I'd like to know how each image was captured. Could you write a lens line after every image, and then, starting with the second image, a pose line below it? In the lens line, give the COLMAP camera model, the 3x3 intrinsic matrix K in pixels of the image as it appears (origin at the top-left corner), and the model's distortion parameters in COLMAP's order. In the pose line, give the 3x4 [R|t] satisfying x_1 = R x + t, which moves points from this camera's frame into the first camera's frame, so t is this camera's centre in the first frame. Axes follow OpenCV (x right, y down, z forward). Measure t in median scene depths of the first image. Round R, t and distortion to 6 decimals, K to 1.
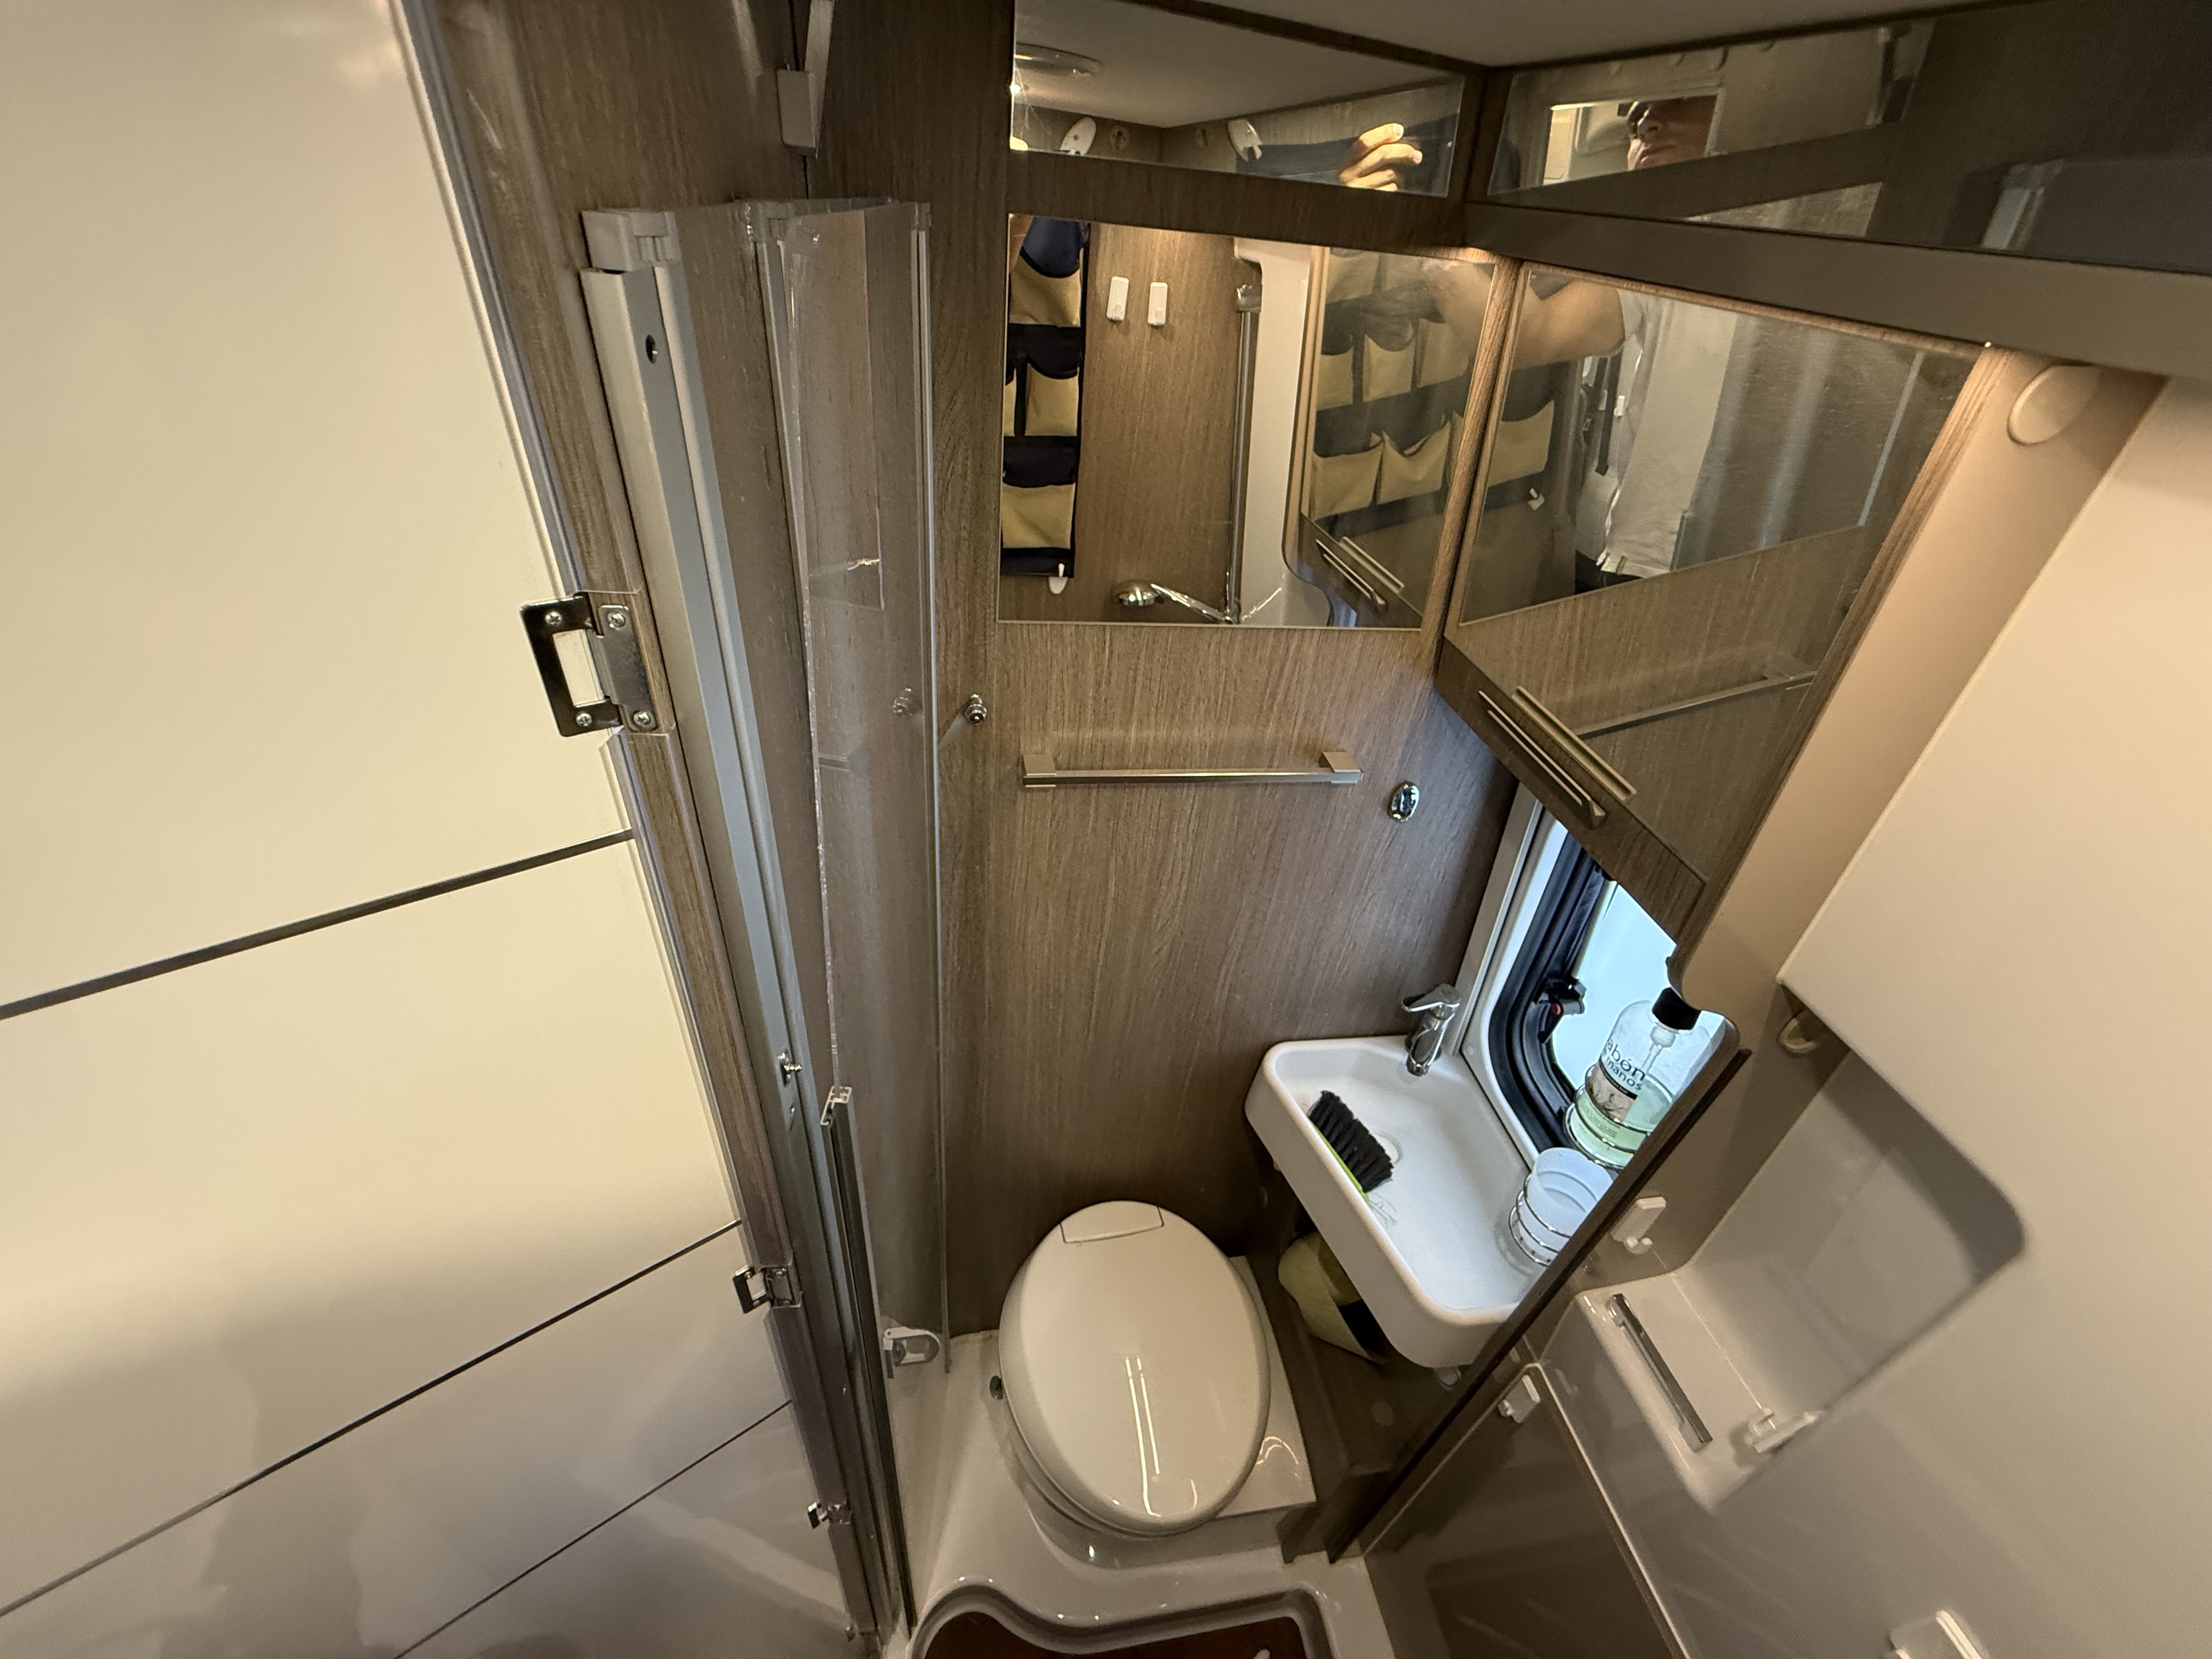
lens RADIAL K [[875.7, 0, 1107.0], [0, 875.7, 827.2], [0, 0, 1]] dist [-0.001915, 0.000686]
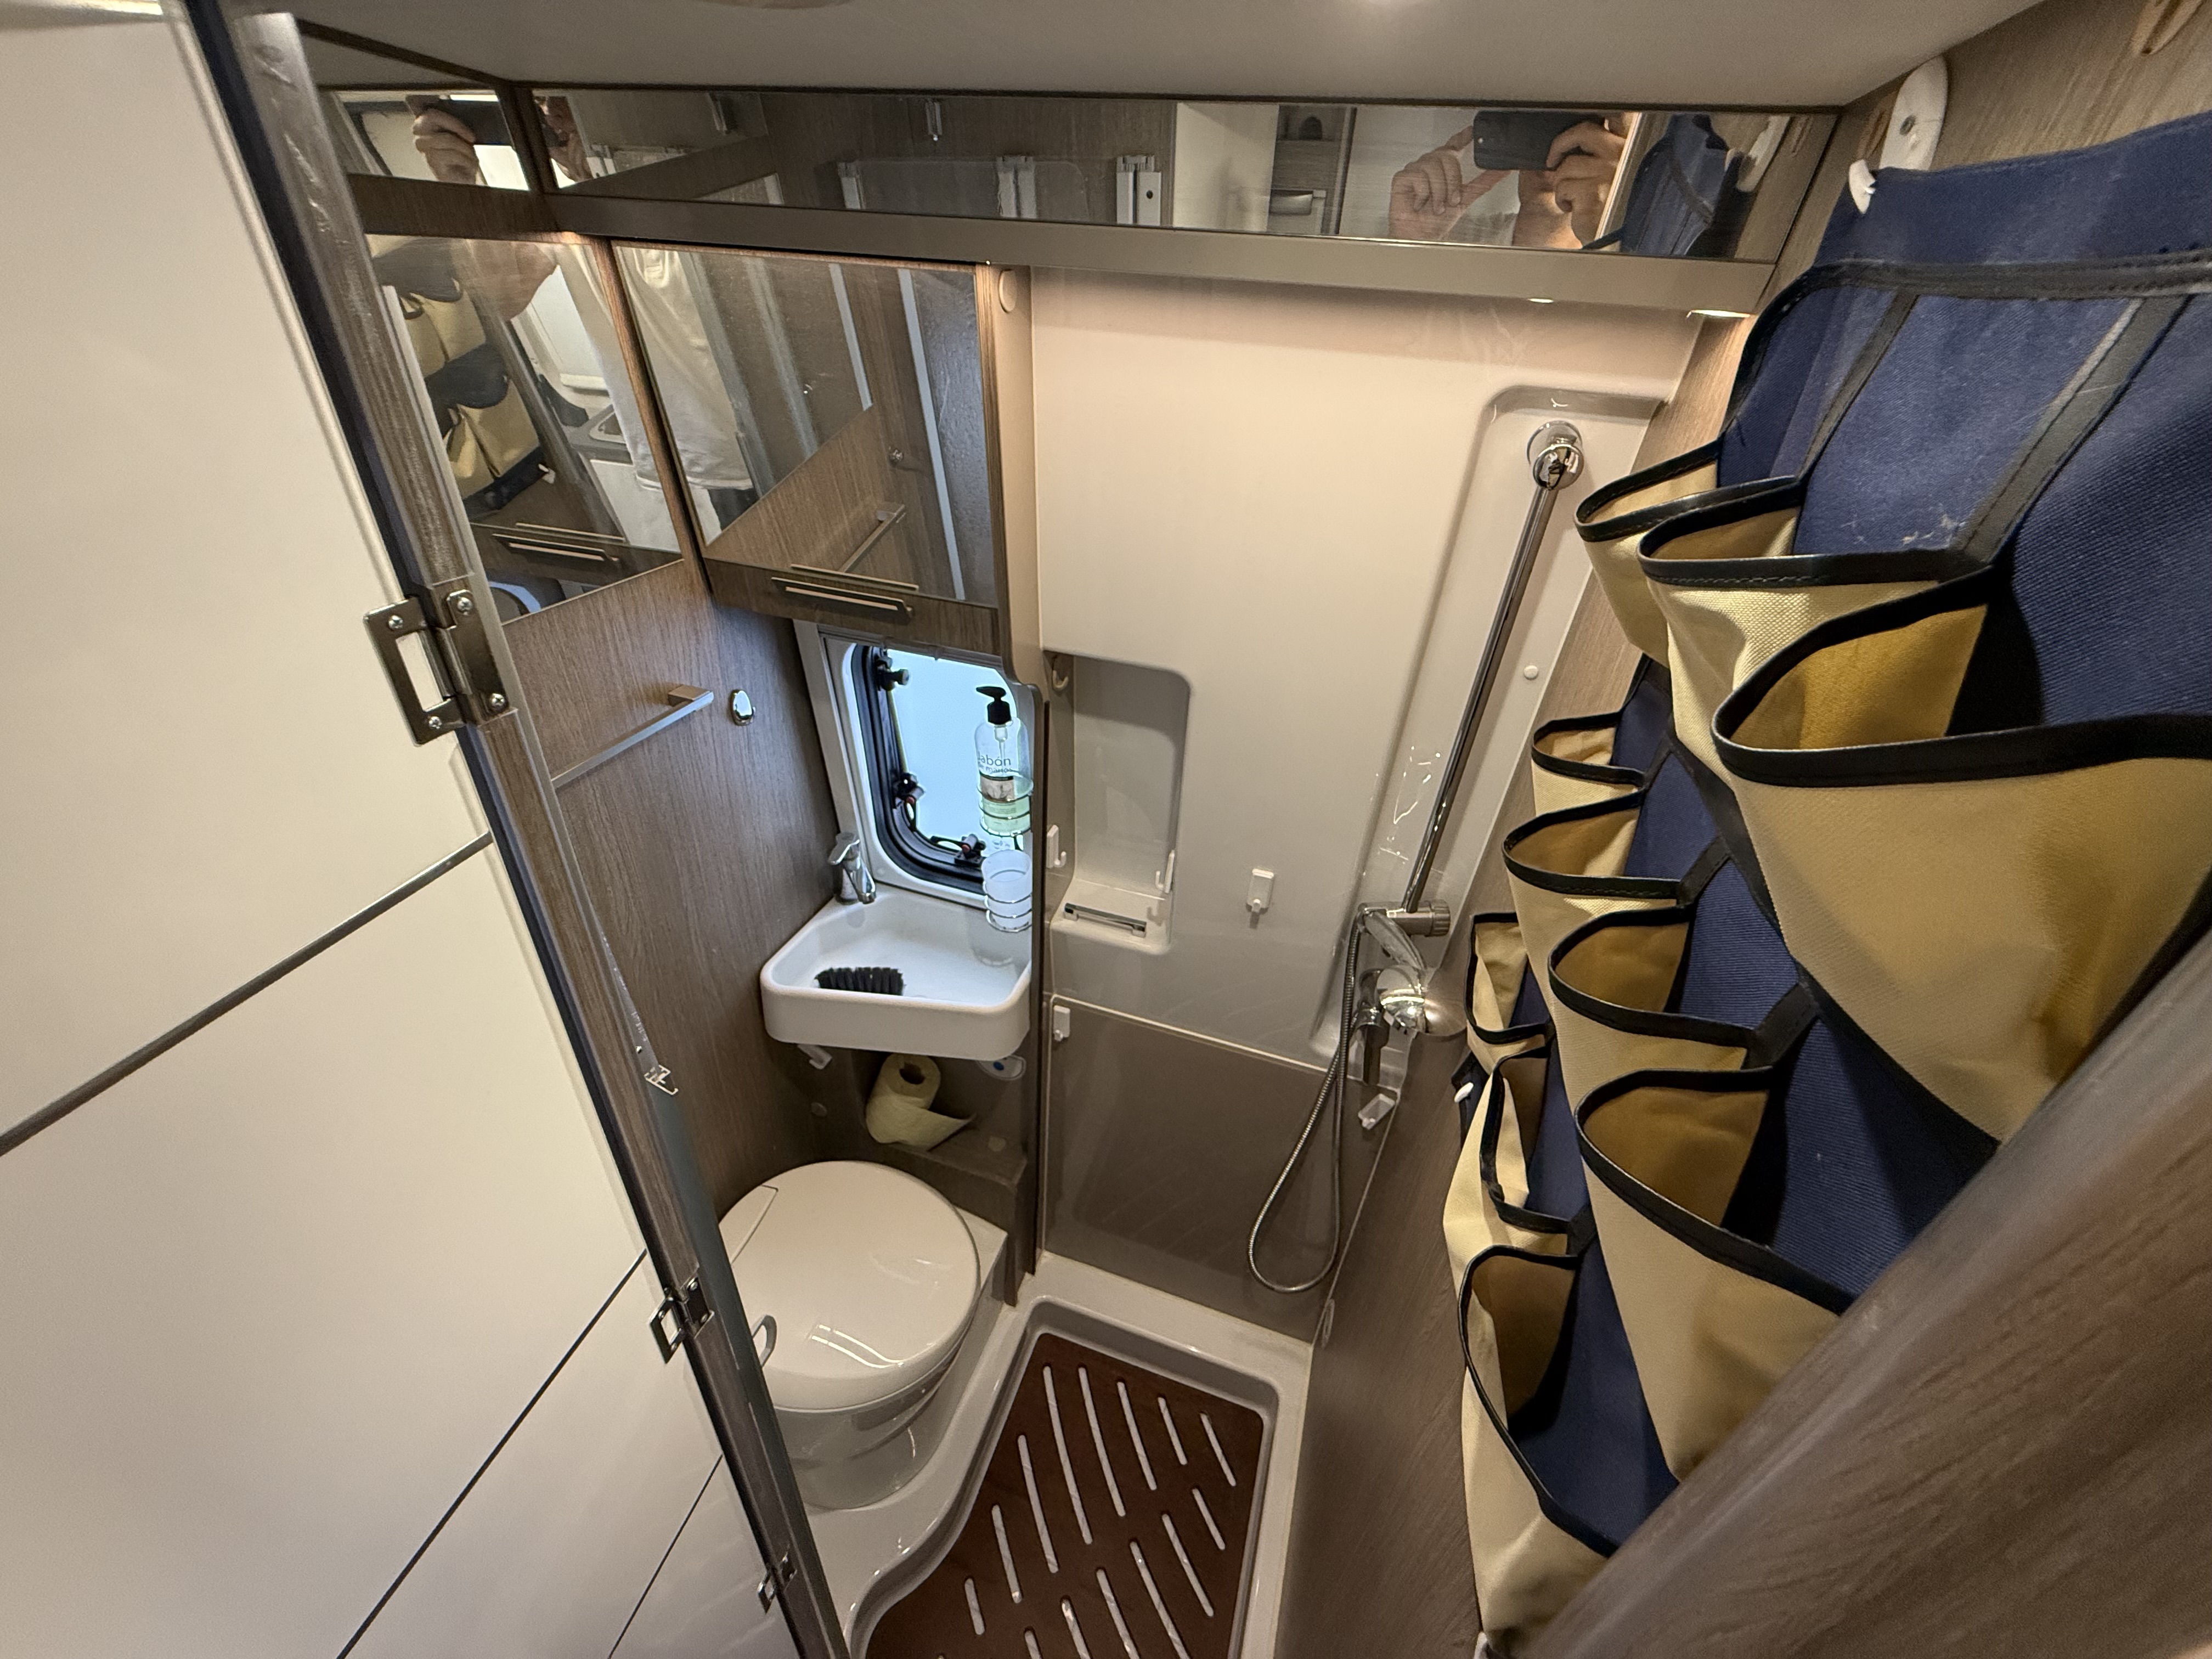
lens RADIAL K [[875.7, 0, 1100.4], [0, 875.7, 829.7], [0, 0, 1]] dist [-0.001915, 0.000686]
pose [[0.465249, -0.532230, 0.707301, -0.392417], [0.517477, 0.811820, 0.270492, 0.040372], [-0.718165, 0.240165, 0.653115, -0.078938]]
